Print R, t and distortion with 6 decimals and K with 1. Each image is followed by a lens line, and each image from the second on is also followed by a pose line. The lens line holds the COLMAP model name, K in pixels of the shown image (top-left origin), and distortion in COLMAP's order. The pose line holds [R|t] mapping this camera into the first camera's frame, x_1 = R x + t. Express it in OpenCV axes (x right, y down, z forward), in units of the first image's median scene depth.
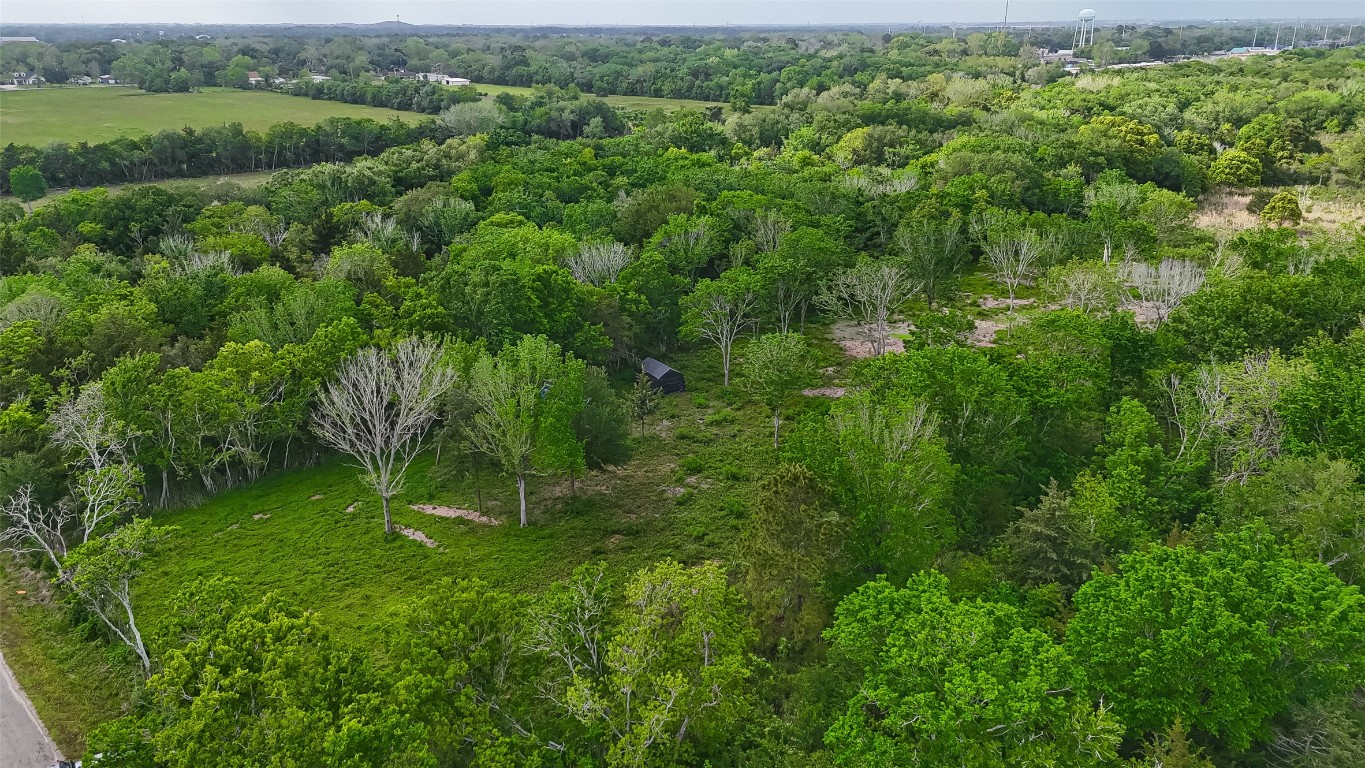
lens RADIAL K [[963.8, 0, 682.5], [0, 963.8, 384.0], [0, 0, 1]] dist [0.067695, -0.056569]
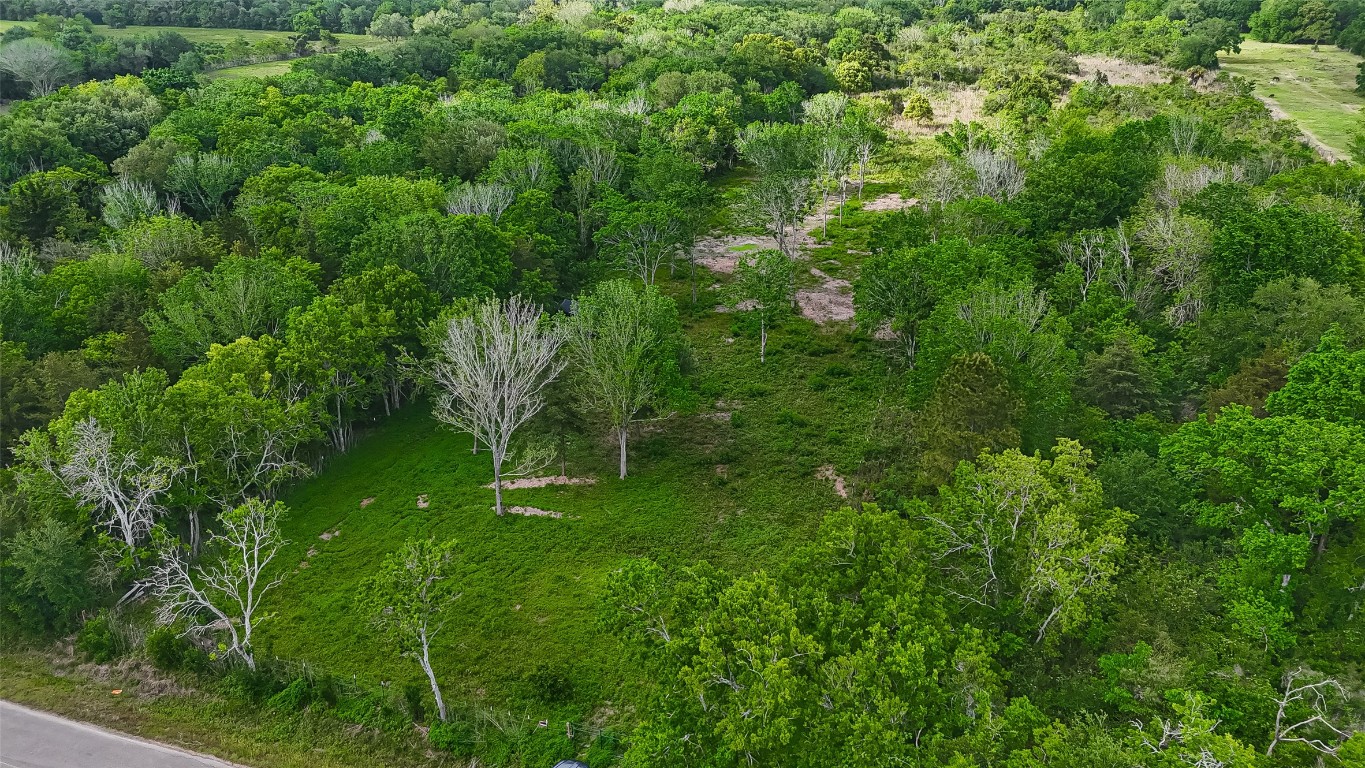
lens RADIAL K [[963.8, 0, 682.5], [0, 963.8, 384.0], [0, 0, 1]] dist [0.067695, -0.056569]
pose [[0.898777, -0.180426, 0.399557, -0.146774], [0.152390, 0.983130, 0.101157, -0.010660], [-0.411068, -0.030029, 0.911110, 0.028886]]
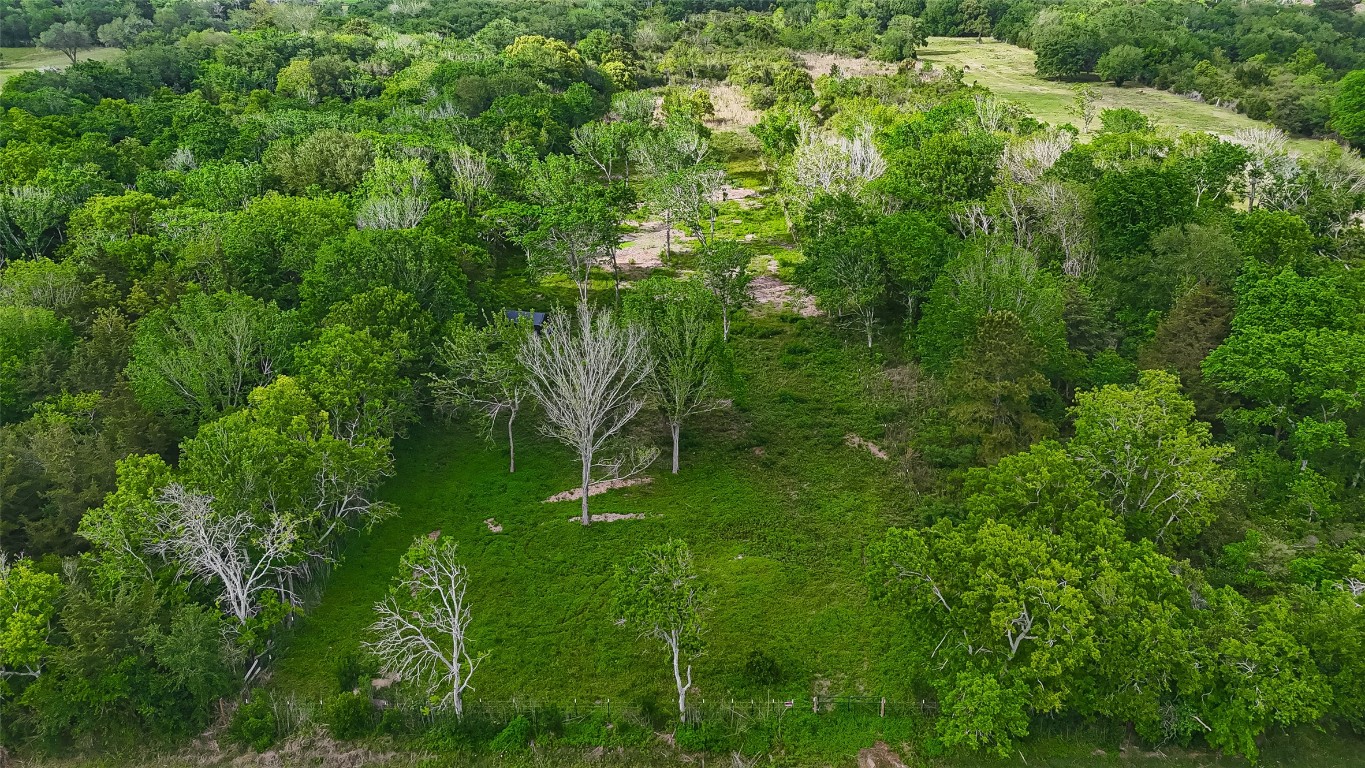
lens RADIAL K [[963.8, 0, 682.5], [0, 963.8, 384.0], [0, 0, 1]] dist [0.067695, -0.056569]
pose [[0.727210, -0.280705, 0.626394, -0.227359], [0.238564, 0.959029, 0.152808, -0.026306], [-0.643625, 0.038311, 0.764382, 0.075493]]
